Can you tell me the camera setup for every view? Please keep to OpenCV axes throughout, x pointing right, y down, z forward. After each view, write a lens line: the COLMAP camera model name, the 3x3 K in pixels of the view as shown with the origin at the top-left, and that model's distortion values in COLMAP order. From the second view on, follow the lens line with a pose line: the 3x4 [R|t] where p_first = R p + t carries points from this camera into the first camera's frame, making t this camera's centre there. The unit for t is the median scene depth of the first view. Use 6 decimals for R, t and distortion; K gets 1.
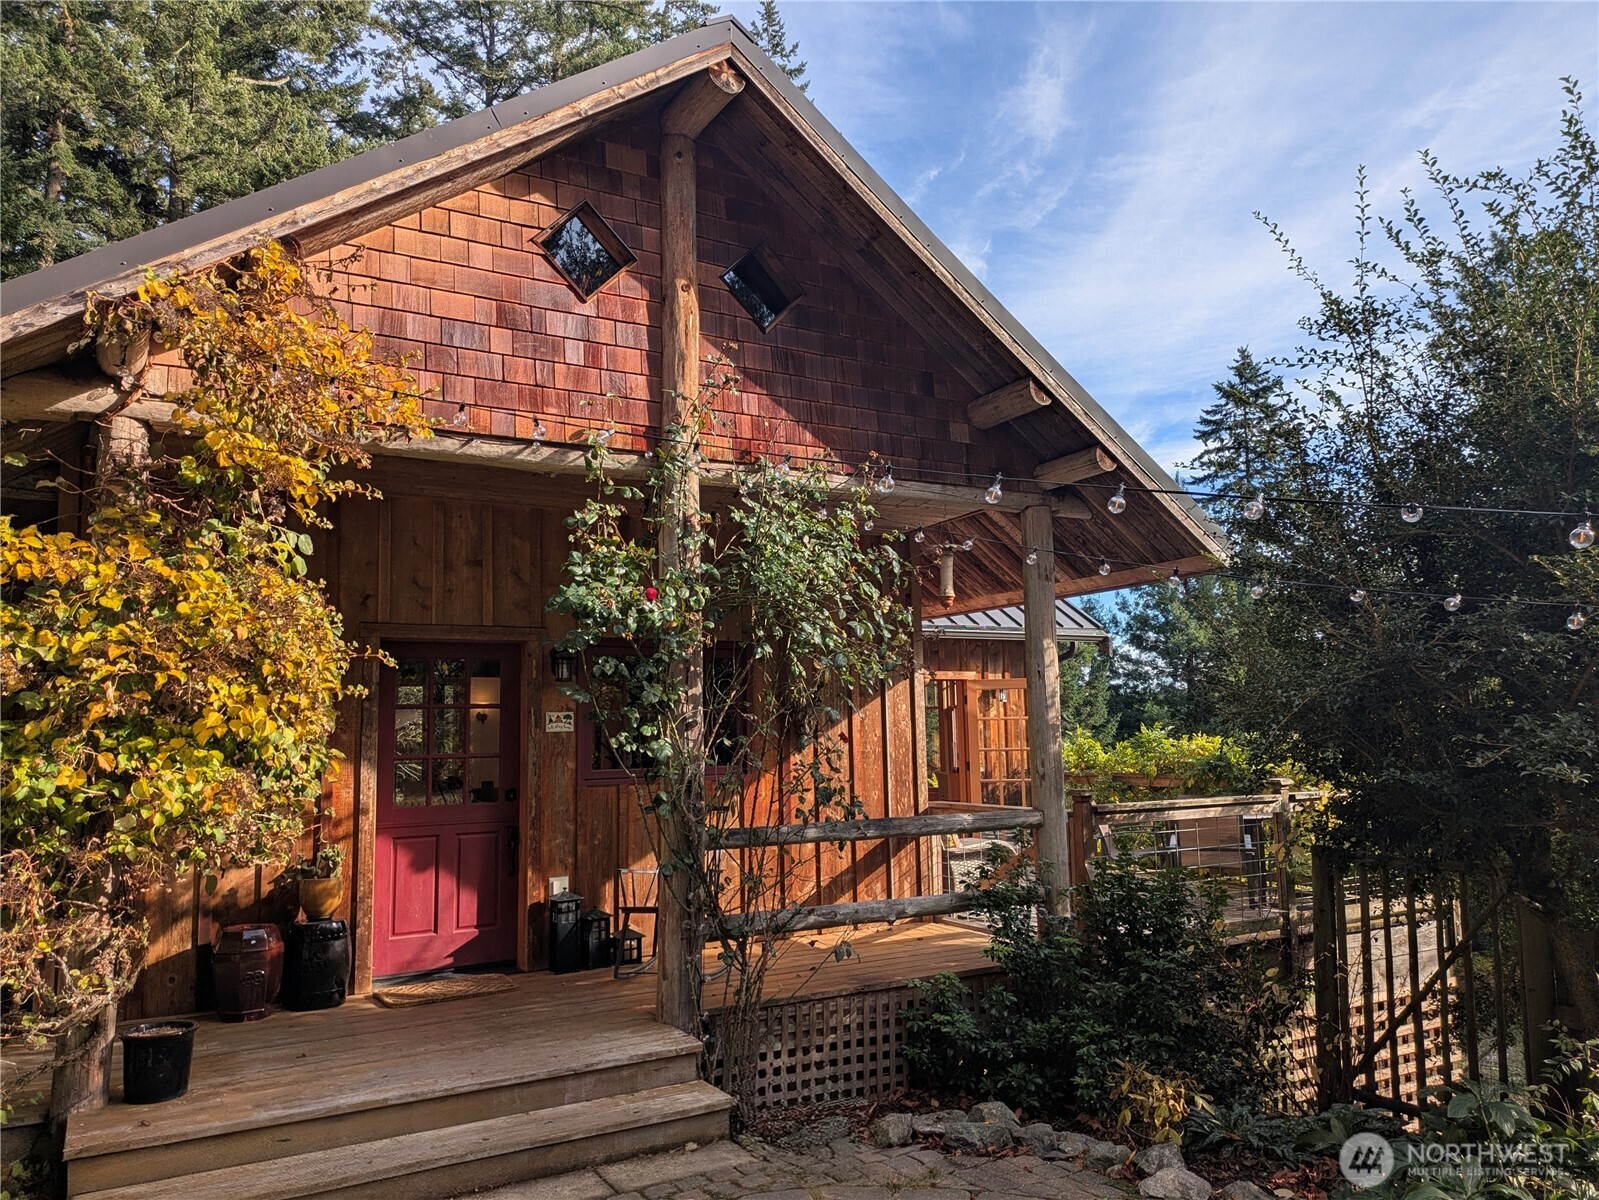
lens RADIAL K [[1207.2, 0, 792.1], [0, 1207.2, 639.0], [0, 0, 1]] dist [0.071455, -0.002435]
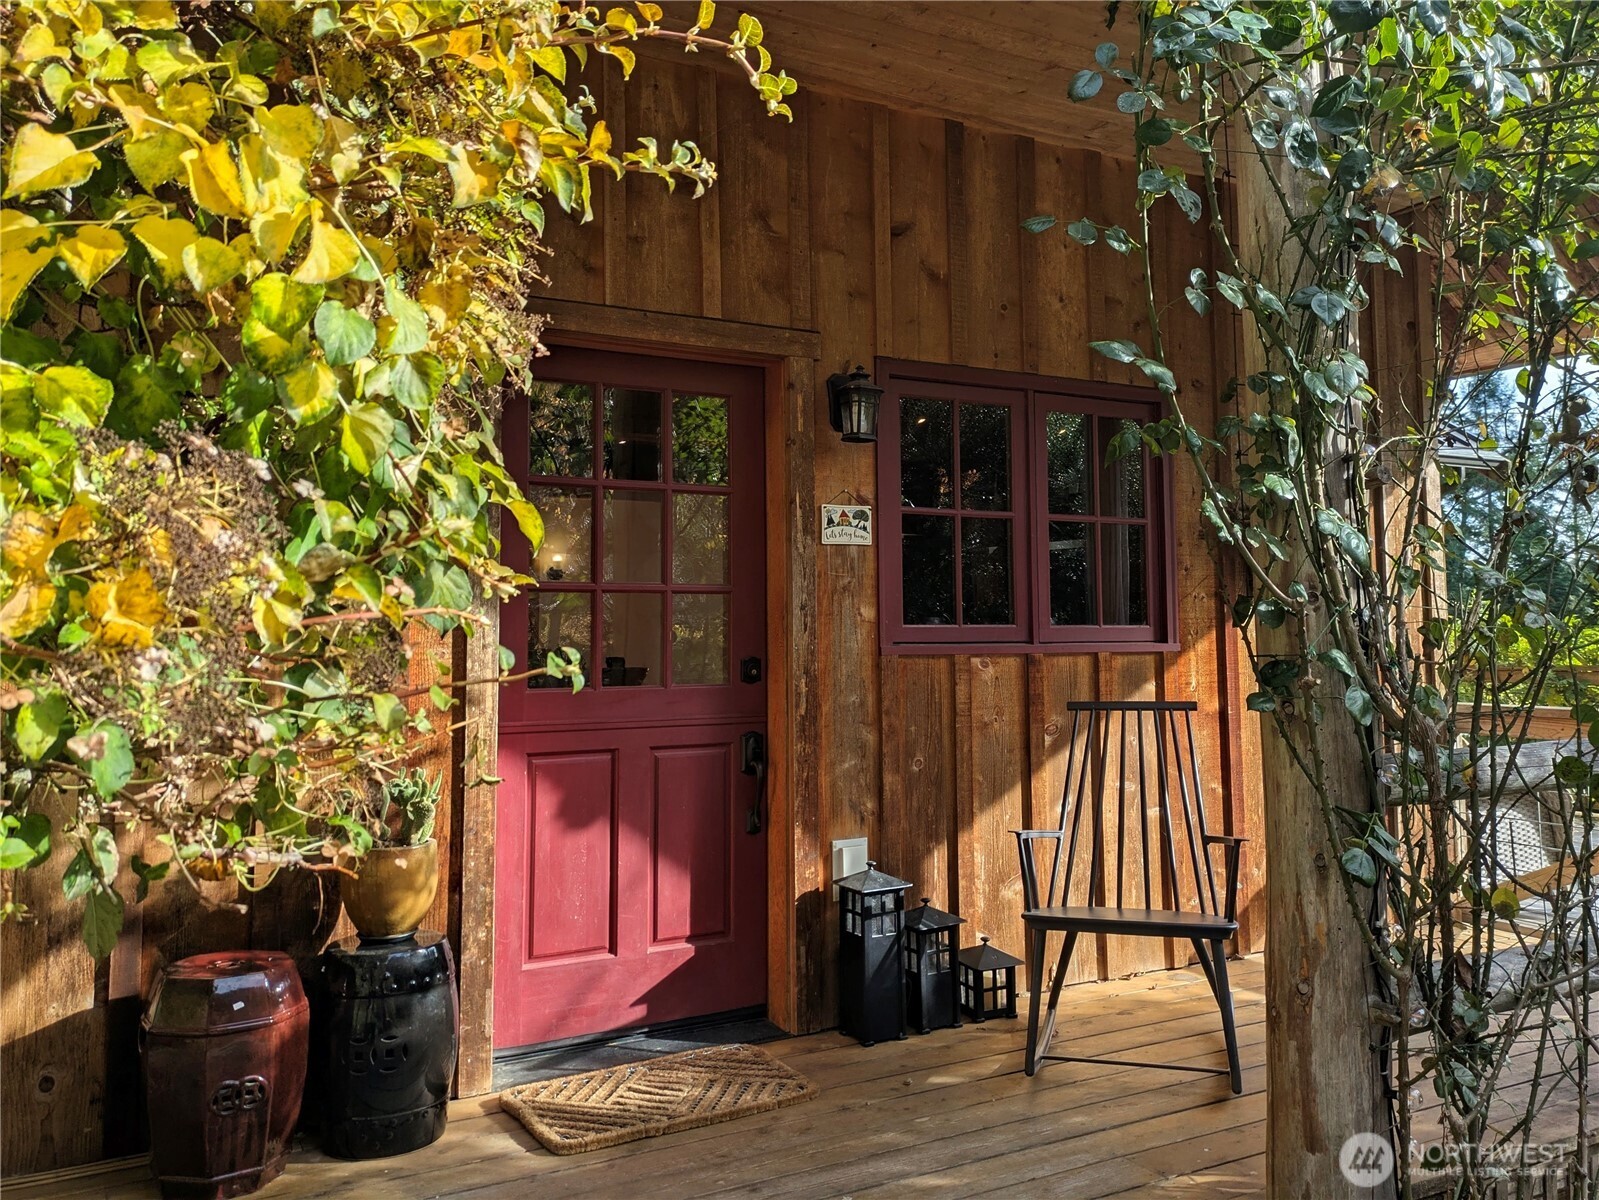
lens RADIAL K [[1342.4, 0, 805.2], [0, 1342.4, 564.5], [0, 0, 1]] dist [0.051577, -0.004556]
pose [[0.999865, 0.011923, -0.011315, -0.230625], [-0.011614, 0.999568, 0.026994, 0.080051], [0.011632, -0.026858, 0.999572, 0.518122]]
